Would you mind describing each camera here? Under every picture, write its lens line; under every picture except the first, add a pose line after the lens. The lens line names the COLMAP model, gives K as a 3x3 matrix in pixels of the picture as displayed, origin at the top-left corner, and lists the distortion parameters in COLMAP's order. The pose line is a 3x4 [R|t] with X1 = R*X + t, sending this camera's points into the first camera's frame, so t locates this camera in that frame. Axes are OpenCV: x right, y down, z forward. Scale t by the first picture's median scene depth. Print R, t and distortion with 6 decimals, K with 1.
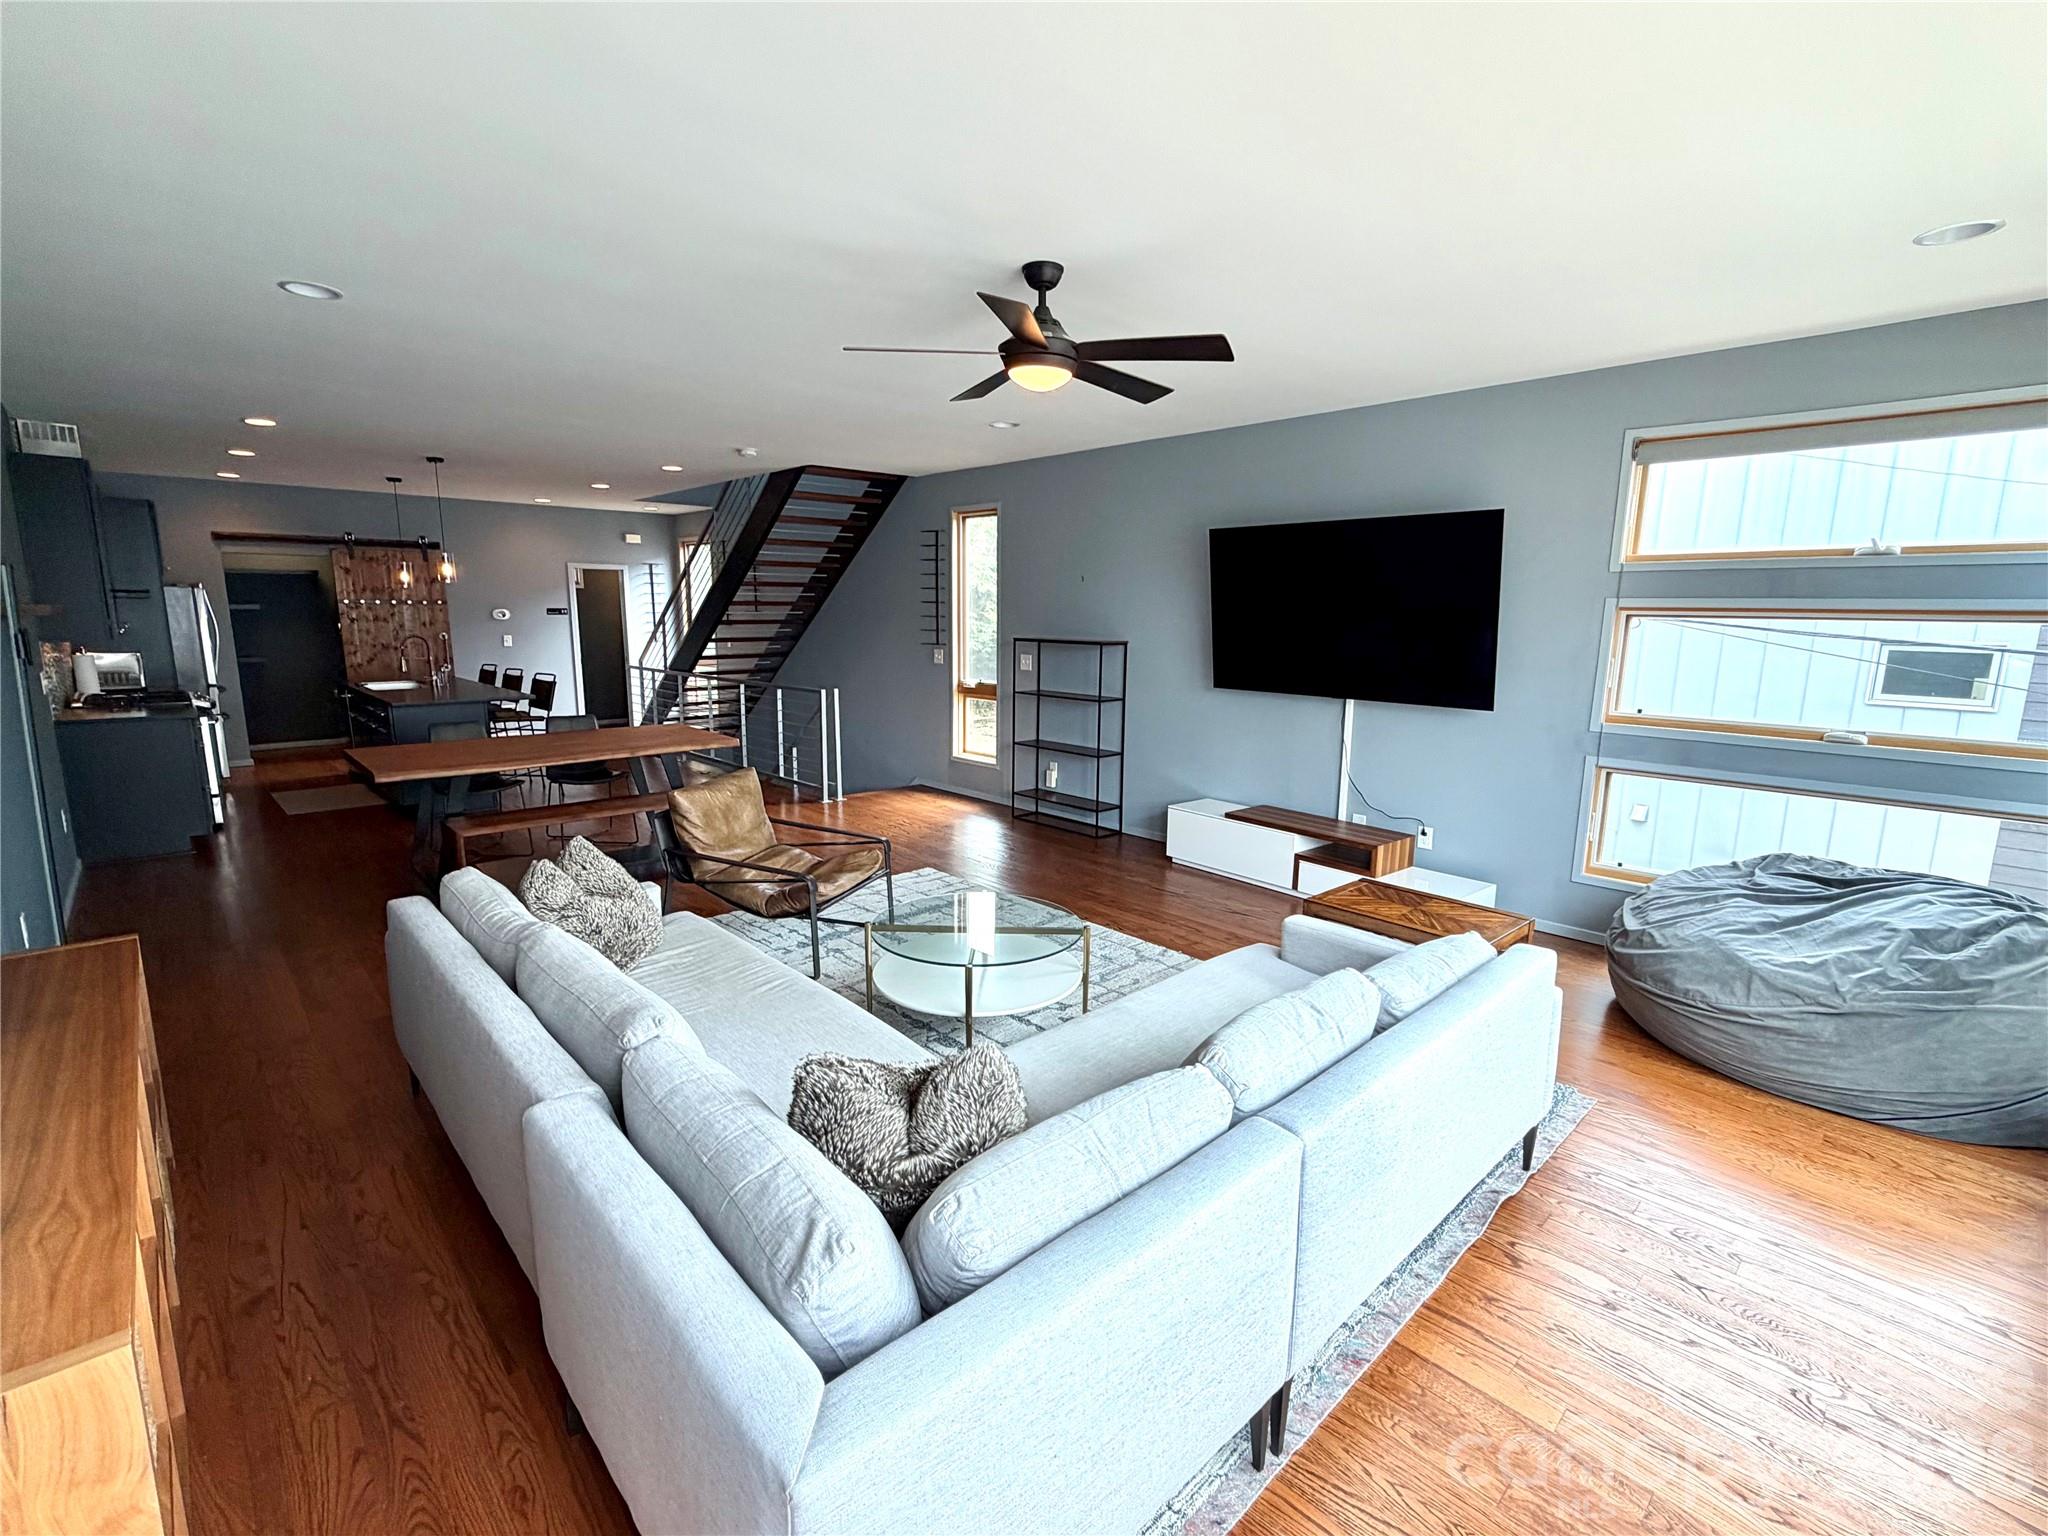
lens RADIAL K [[917.5, 0, 1023.4], [0, 917.5, 777.5], [0, 0, 1]] dist [-0.001342, 0.000488]
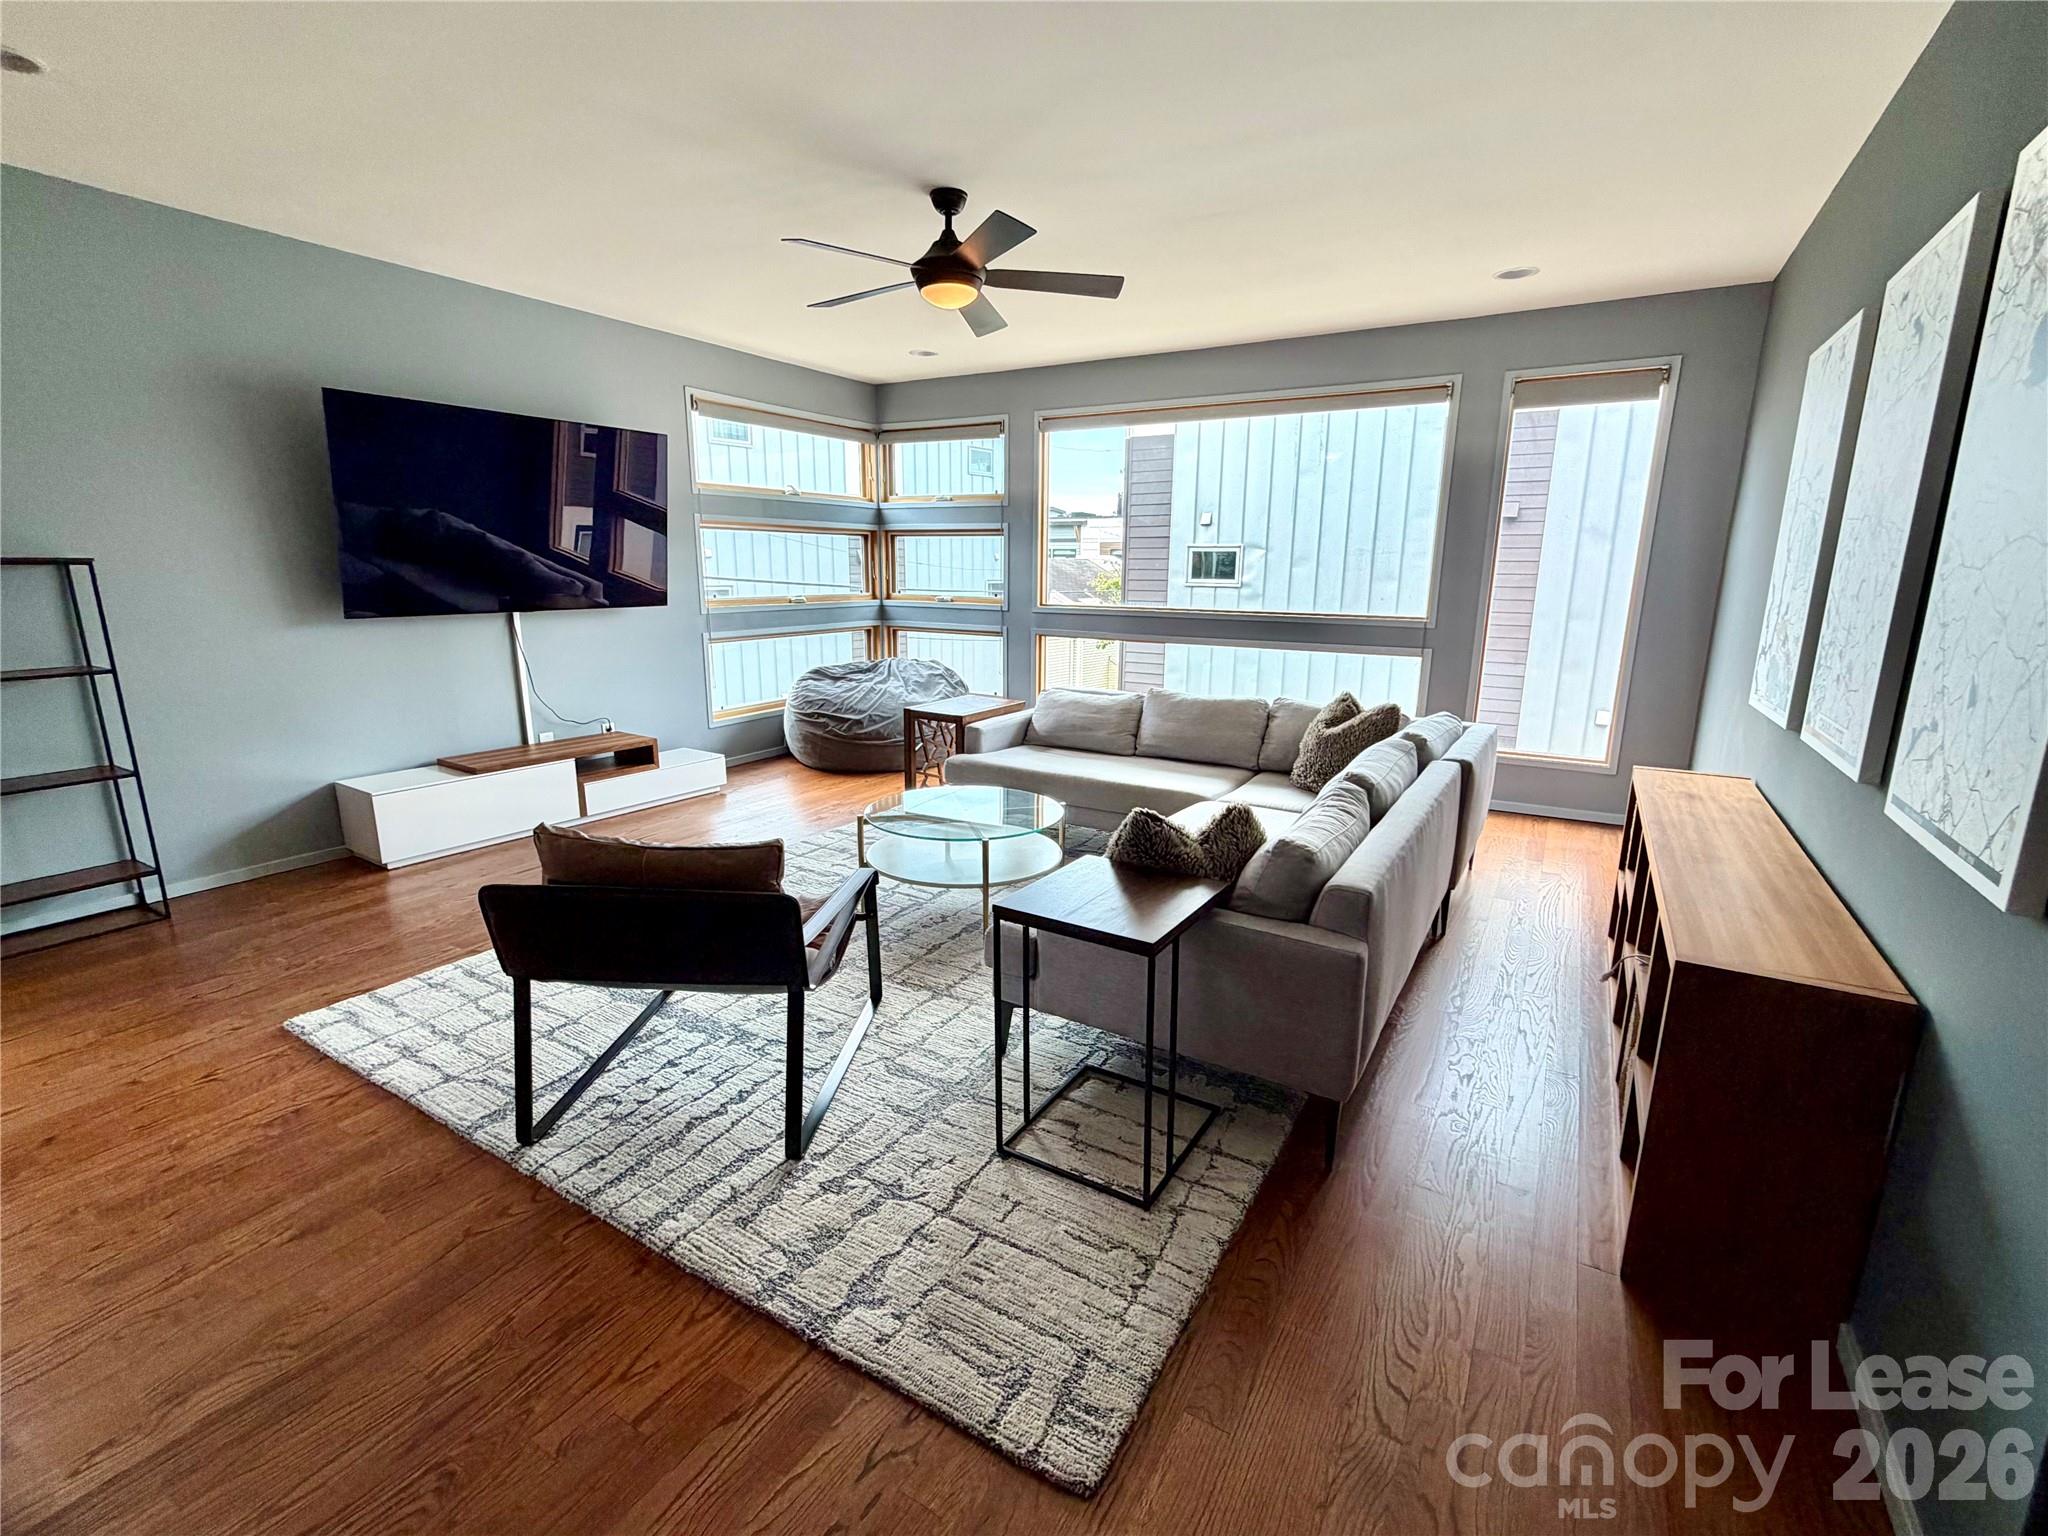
lens RADIAL K [[917.5, 0, 1023.4], [0, 917.5, 777.5], [0, 0, 1]] dist [-0.001342, 0.000488]
pose [[-0.269077, -0.234465, 0.934143, -0.451534], [0.162036, 0.945069, 0.283881, -0.071543], [-0.949390, 0.227751, -0.216305, 0.494111]]
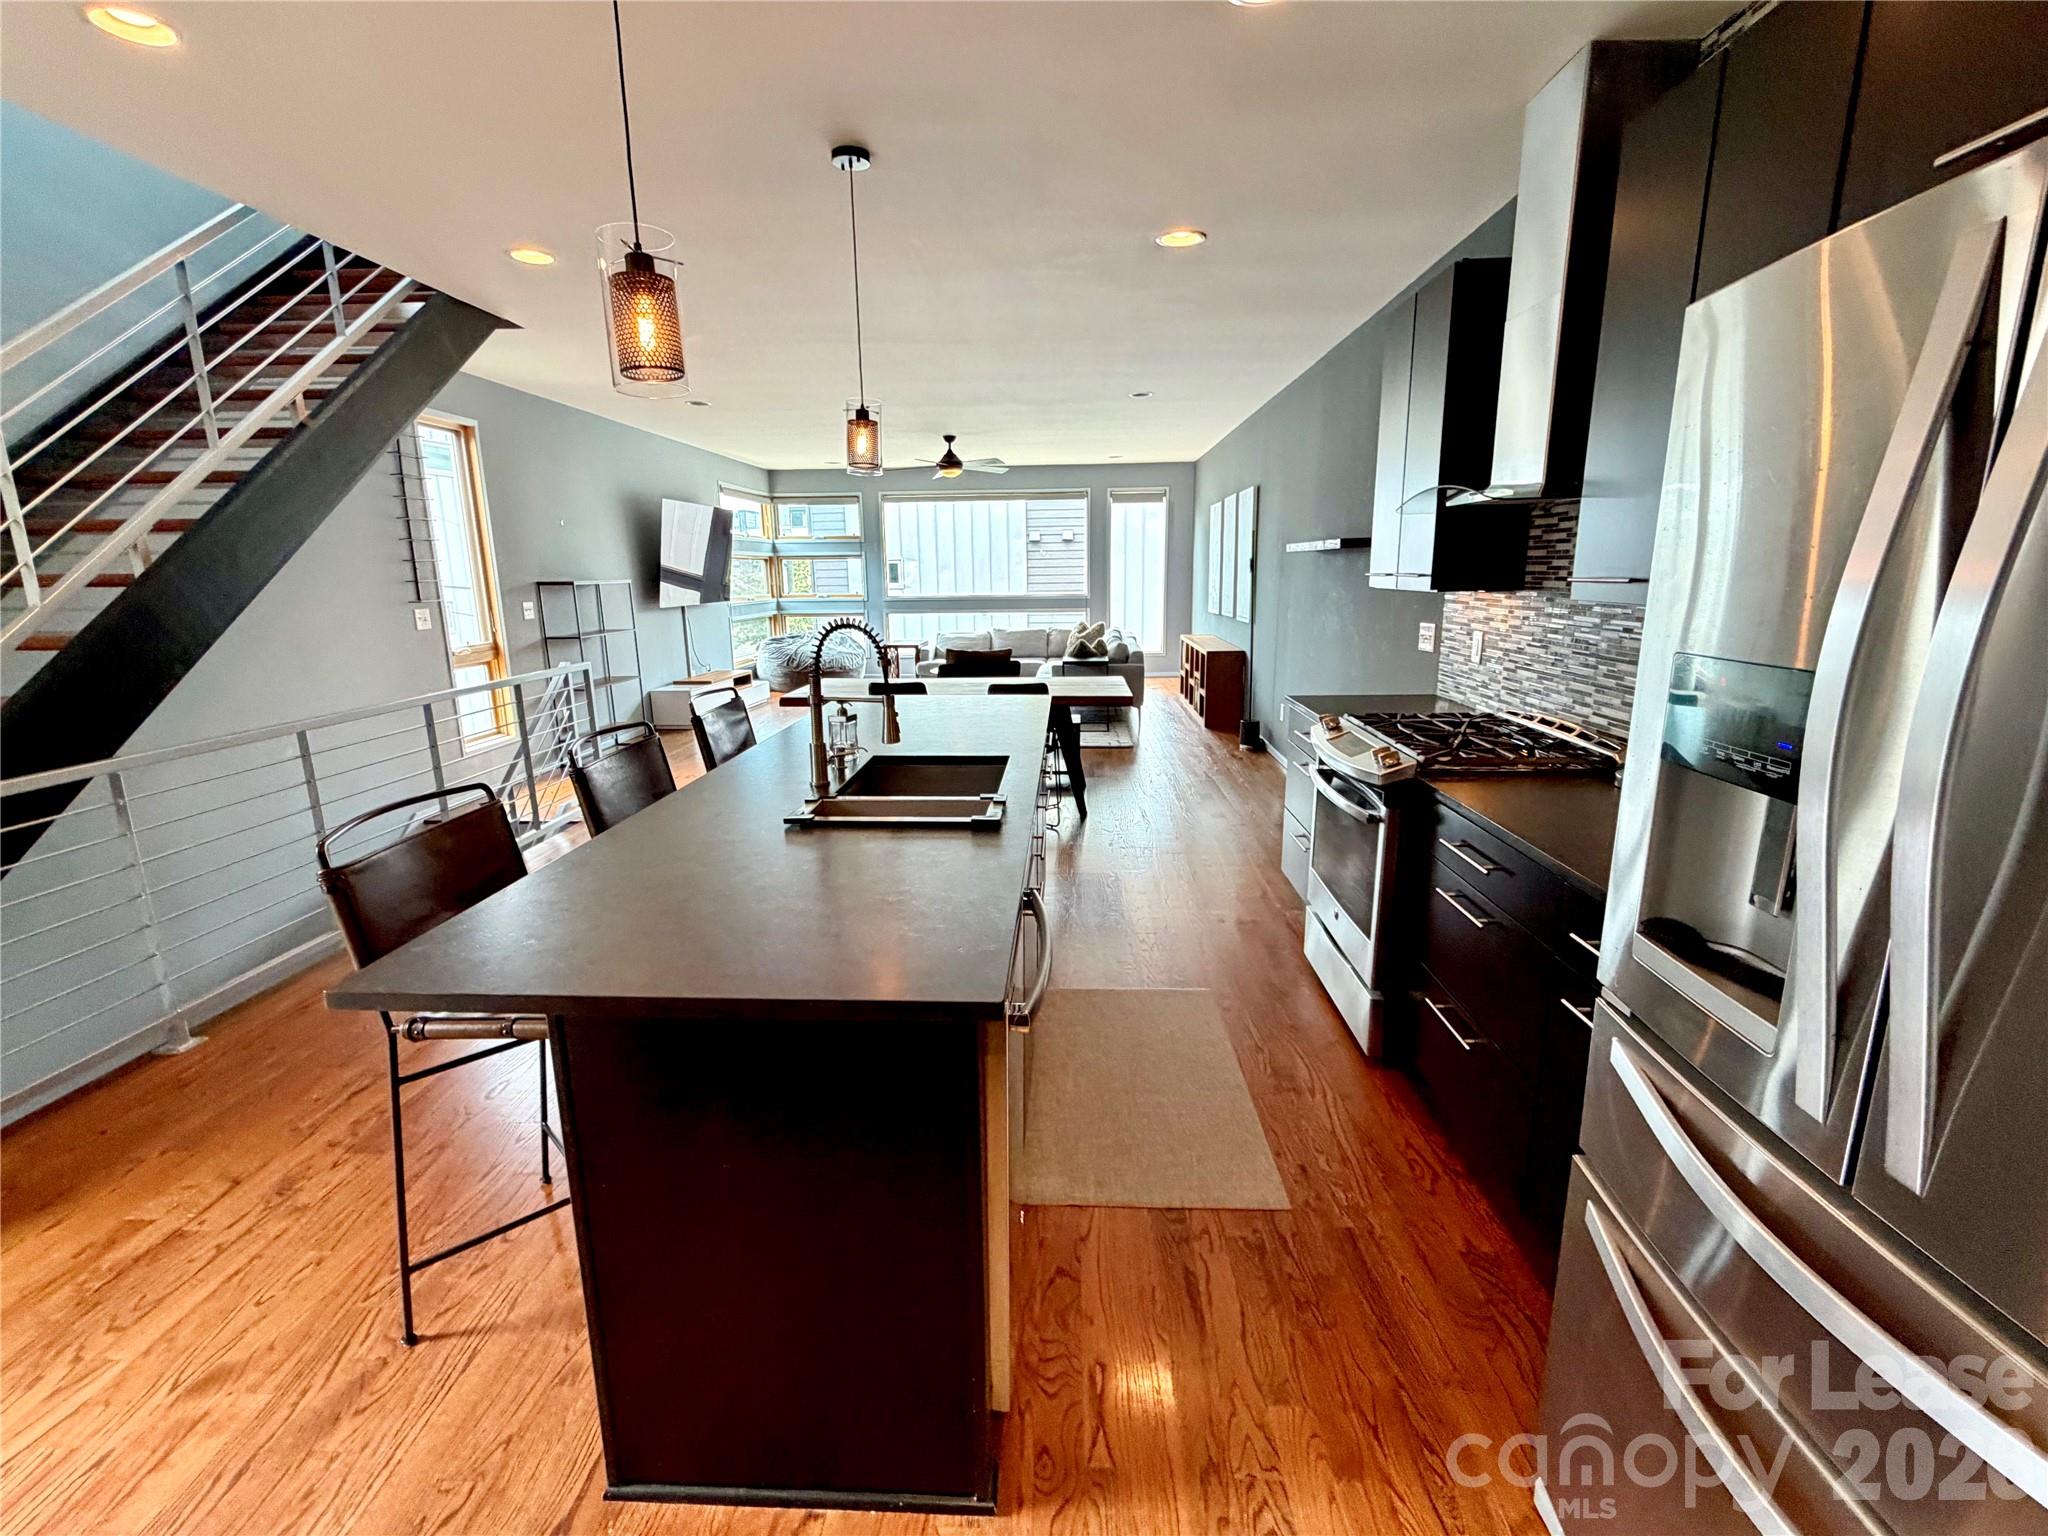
lens RADIAL K [[917.5, 0, 1023.4], [0, 917.5, 777.5], [0, 0, 1]] dist [-0.001342, 0.000488]
pose [[-0.691773, -0.164048, 0.703235, -0.908863], [0.133788, 0.927877, 0.348059, -0.201034], [-0.709614, 0.334862, -0.619932, 1.146618]]
